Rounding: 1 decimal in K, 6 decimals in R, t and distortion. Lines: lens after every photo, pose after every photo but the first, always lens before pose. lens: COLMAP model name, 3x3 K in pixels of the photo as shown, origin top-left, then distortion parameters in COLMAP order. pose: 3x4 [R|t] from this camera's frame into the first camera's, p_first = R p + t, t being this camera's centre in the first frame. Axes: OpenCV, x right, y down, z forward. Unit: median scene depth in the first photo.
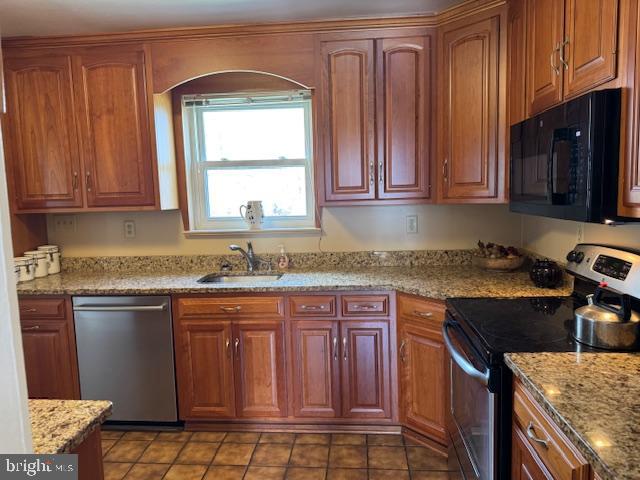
lens RADIAL K [[445.2, 0, 323.8], [0, 445.2, 238.5], [0, 0, 1]] dist [0.073916, -0.121566]
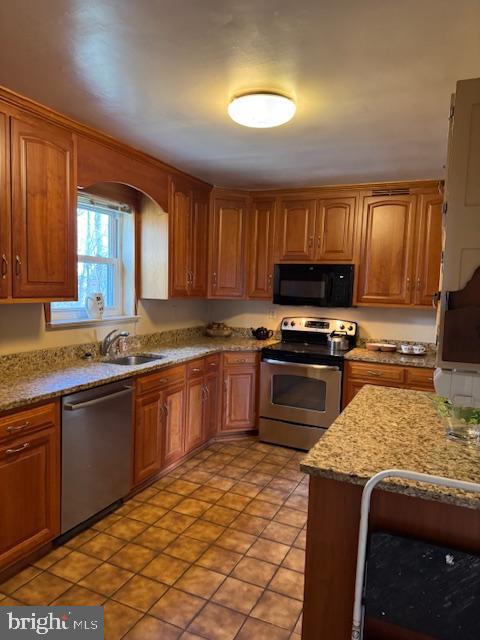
lens RADIAL K [[445.2, 0, 240.0], [0, 445.2, 320.0], [0, 0, 1]] dist [0.073916, -0.121566]
pose [[0.341702, -0.035750, 0.939128, -1.264485], [0.054335, 0.998356, 0.018235, -0.022300], [-0.938236, 0.044797, 0.343083, 0.347174]]
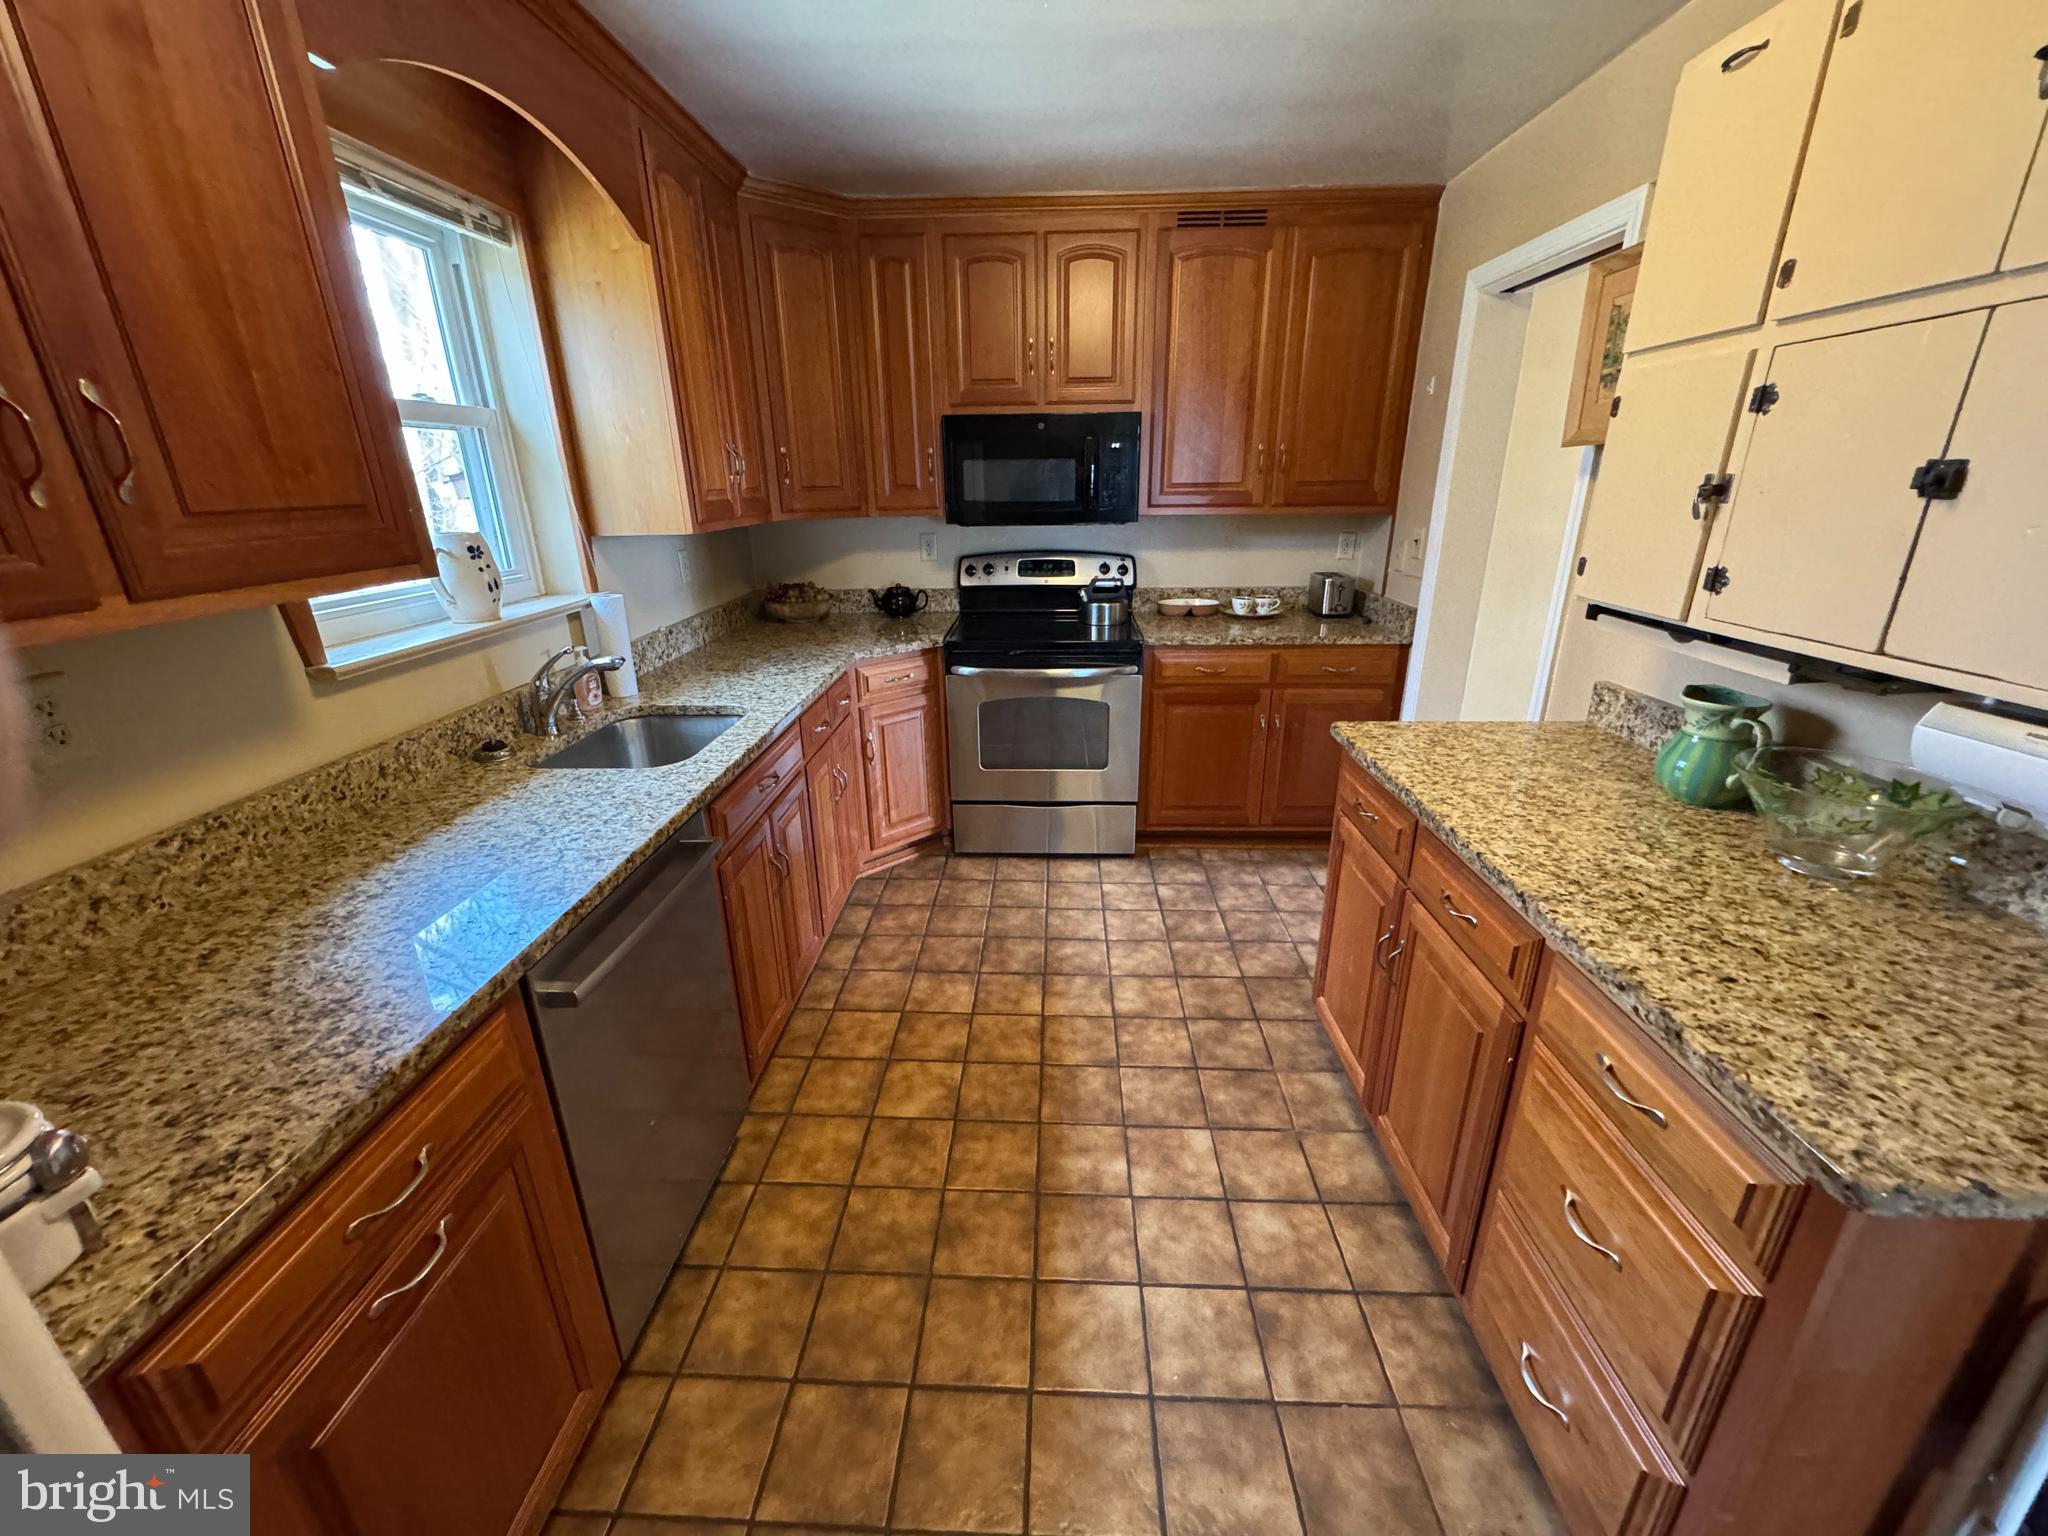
lens RADIAL K [[811.4, 0, 1021.5], [0, 811.4, 763.0], [0, 0, 1]] dist [-0.001993, -0.000345]
pose [[-0.033466, -0.308810, 0.950535, -0.921599], [0.118662, 0.943113, 0.310576, -0.072403], [-0.992371, 0.123186, 0.005081, 0.724070]]
